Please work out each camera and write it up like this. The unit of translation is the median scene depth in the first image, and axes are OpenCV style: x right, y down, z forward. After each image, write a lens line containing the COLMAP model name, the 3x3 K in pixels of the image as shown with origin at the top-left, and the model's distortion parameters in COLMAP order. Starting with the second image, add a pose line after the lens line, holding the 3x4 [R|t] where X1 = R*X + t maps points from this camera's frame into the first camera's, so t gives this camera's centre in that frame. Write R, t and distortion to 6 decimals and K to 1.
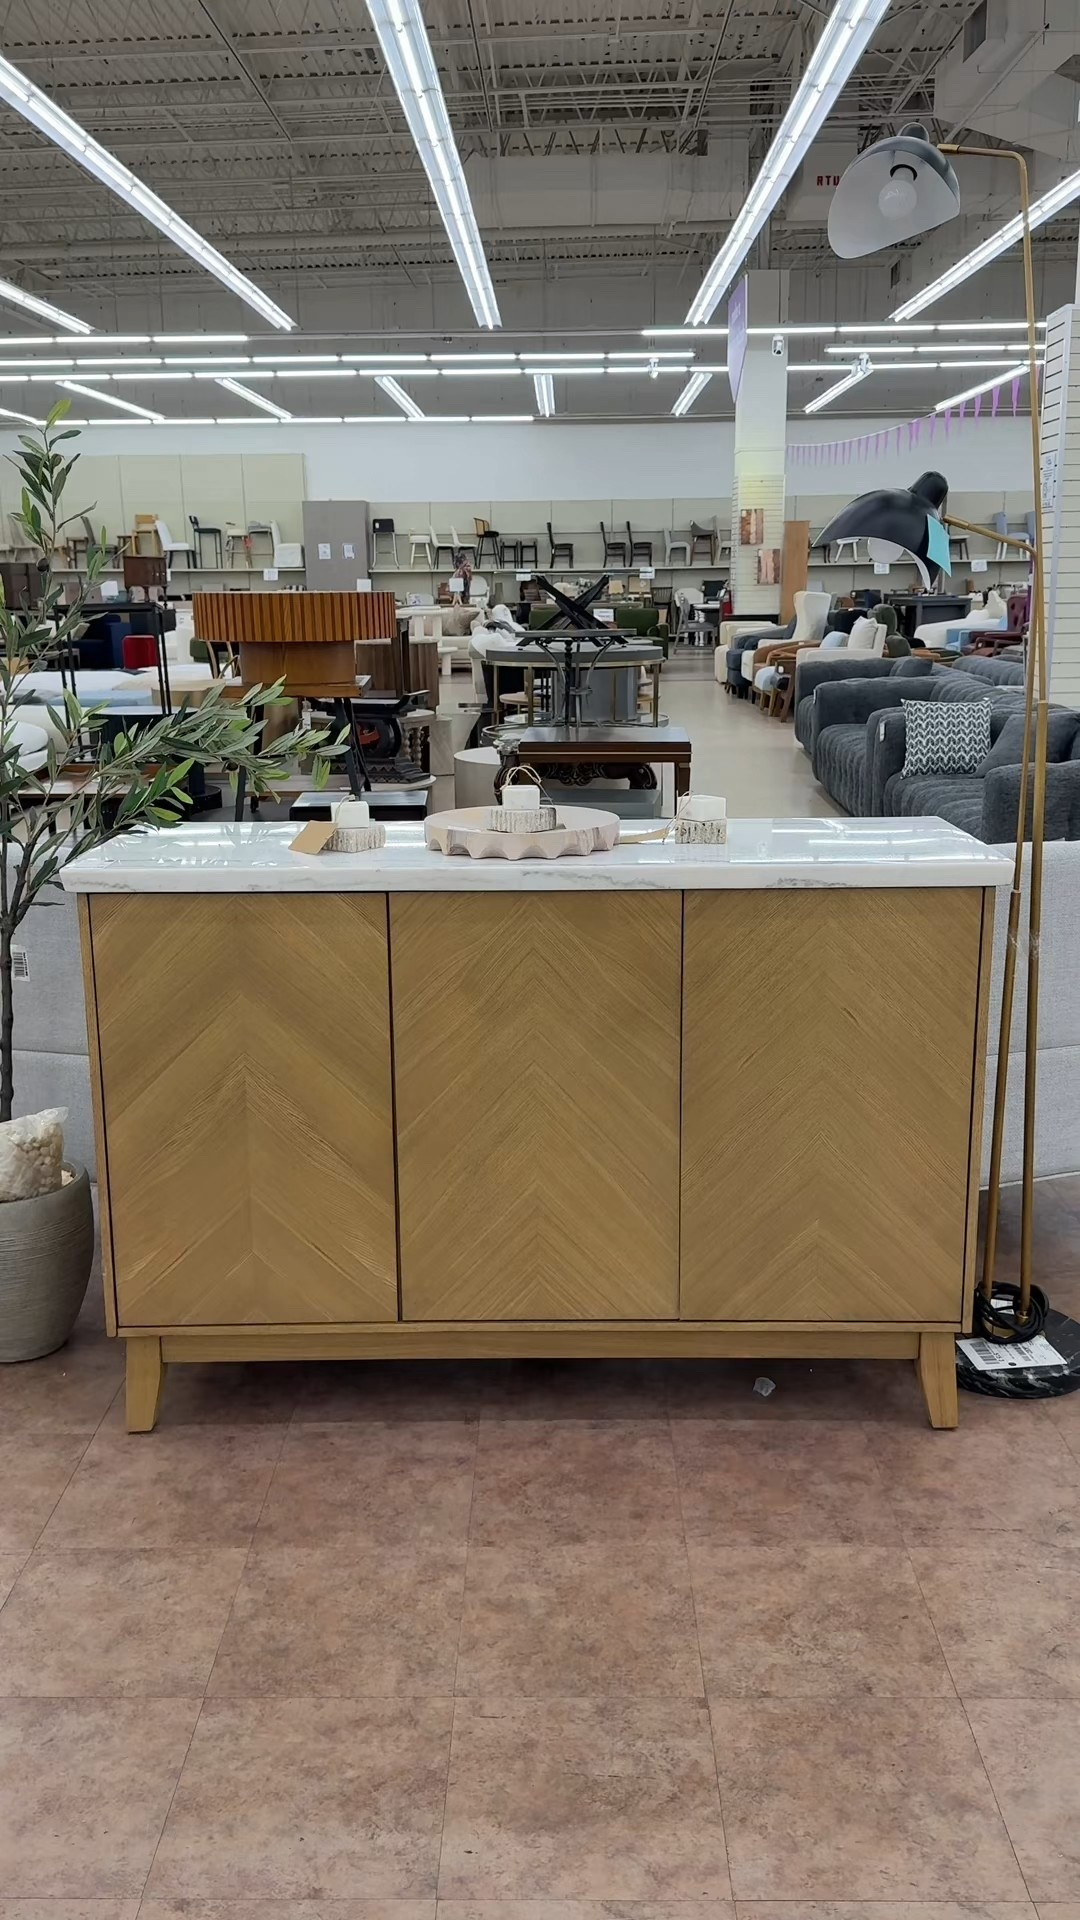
lens RADIAL K [[1594.2, 0, 540.0], [0, 1594.2, 960.0], [0, 0, 1]] dist [0.071997, -0.133095]
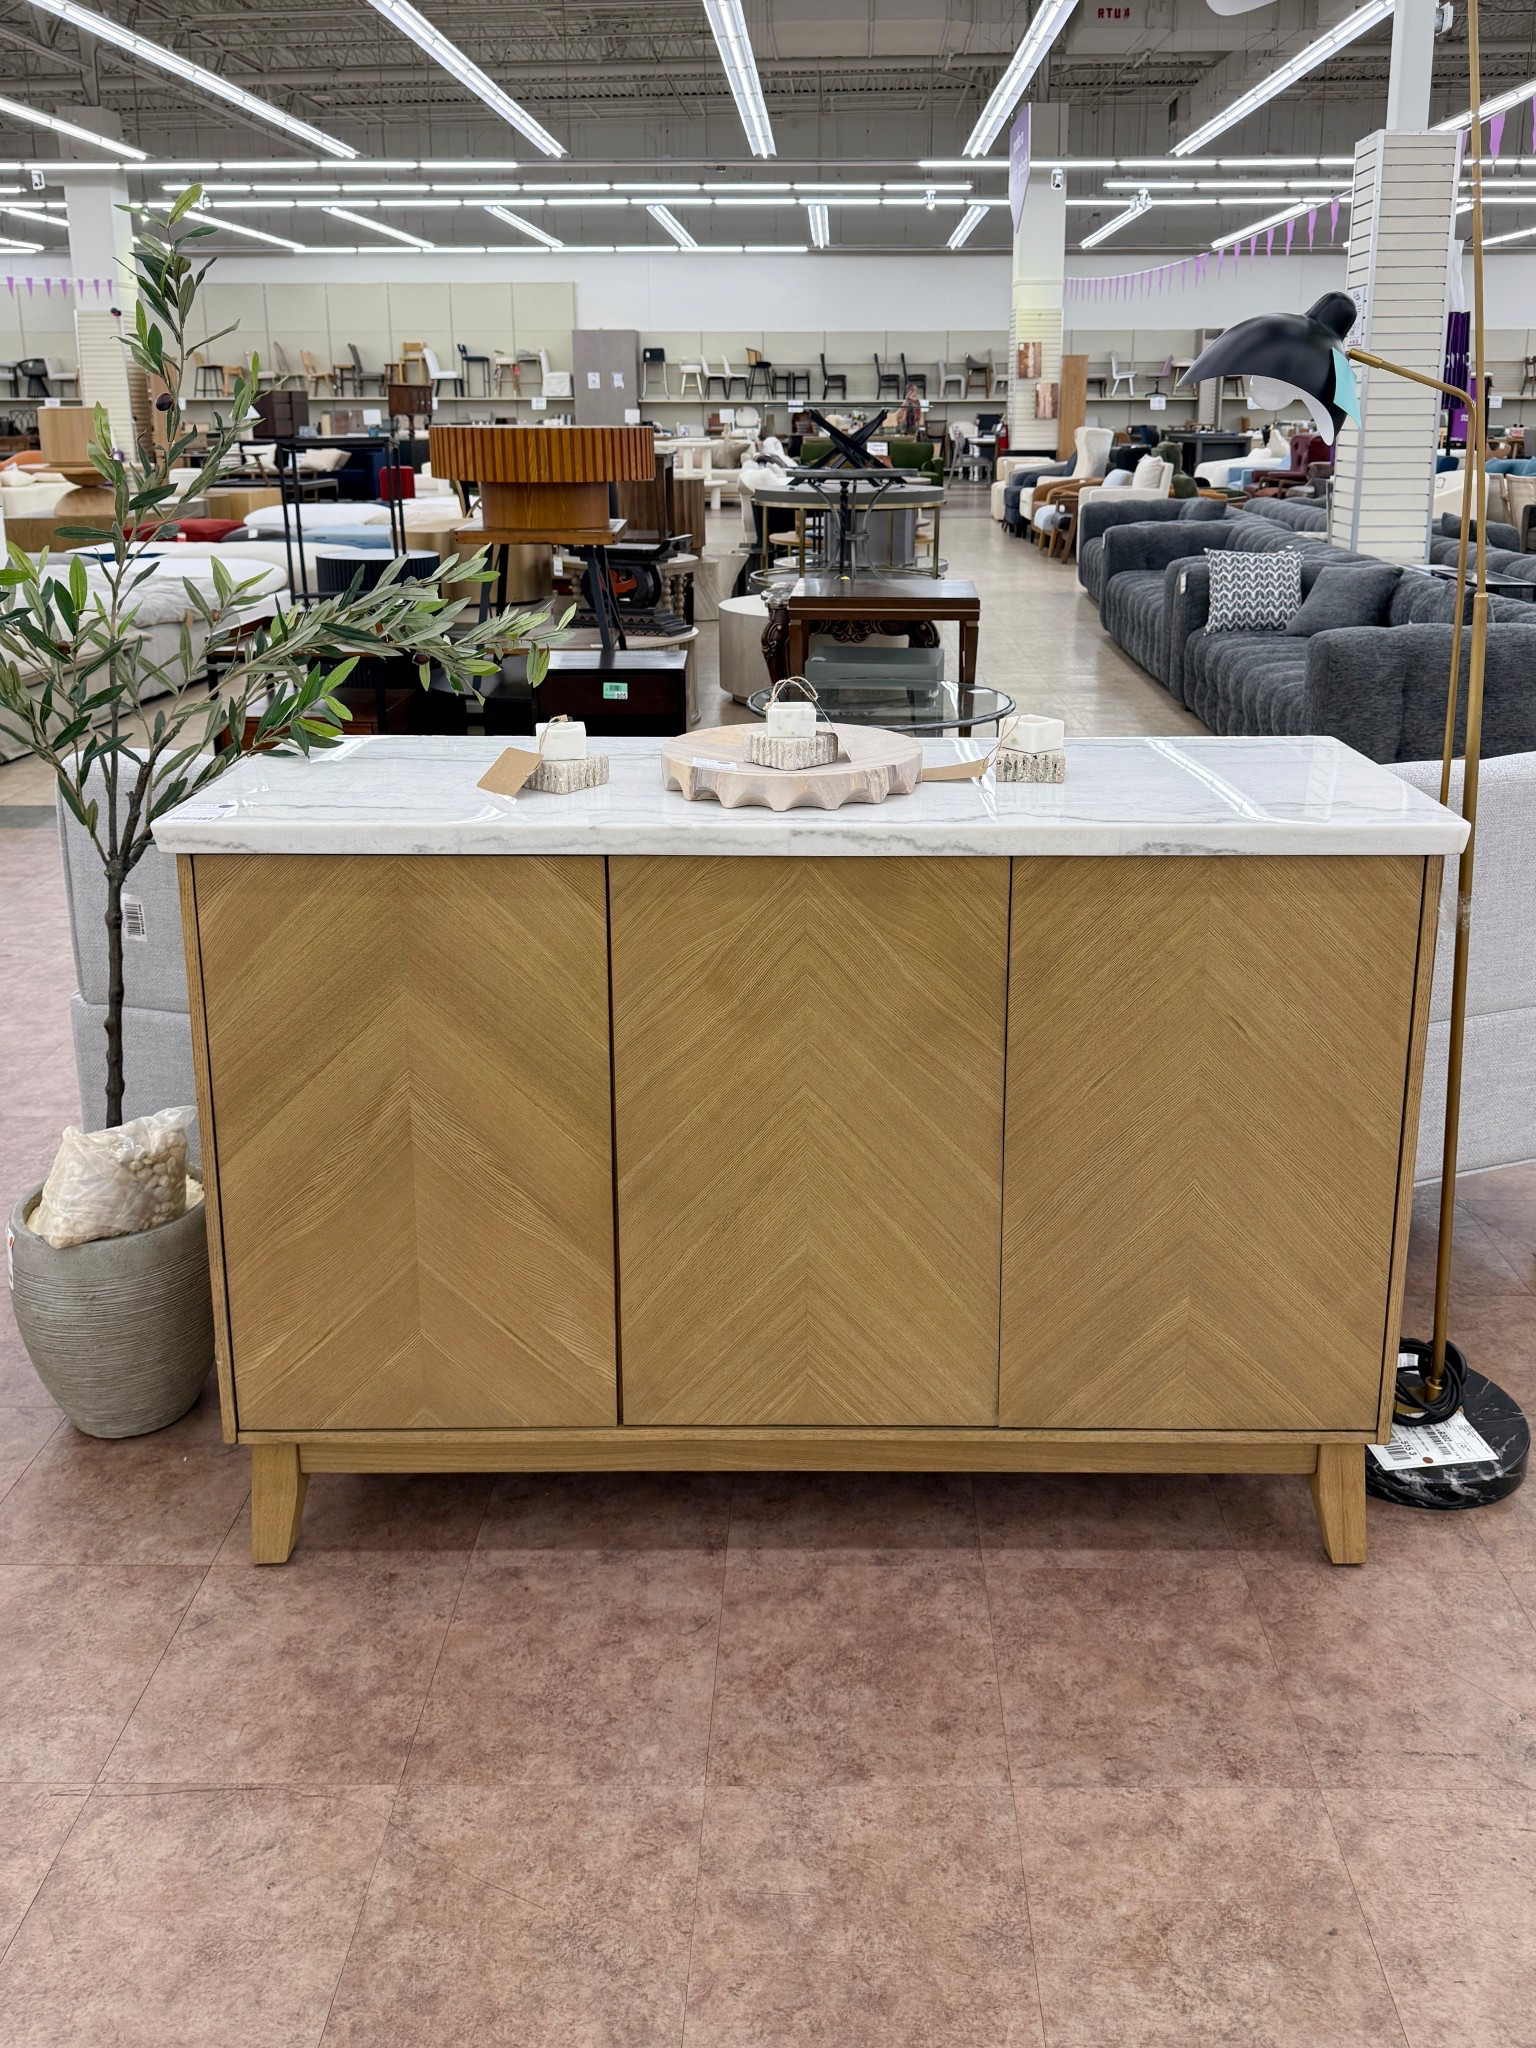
lens RADIAL K [[2598.0, 0, 831.2], [0, 2598.0, 1022.5], [0, 0, 1]] dist [0.010290, -0.047811]
pose [[0.999940, 0.009957, 0.004489, 0.006220], [-0.009896, 0.999861, -0.013450, 0.123667], [-0.004622, 0.013405, 0.999899, -0.460094]]
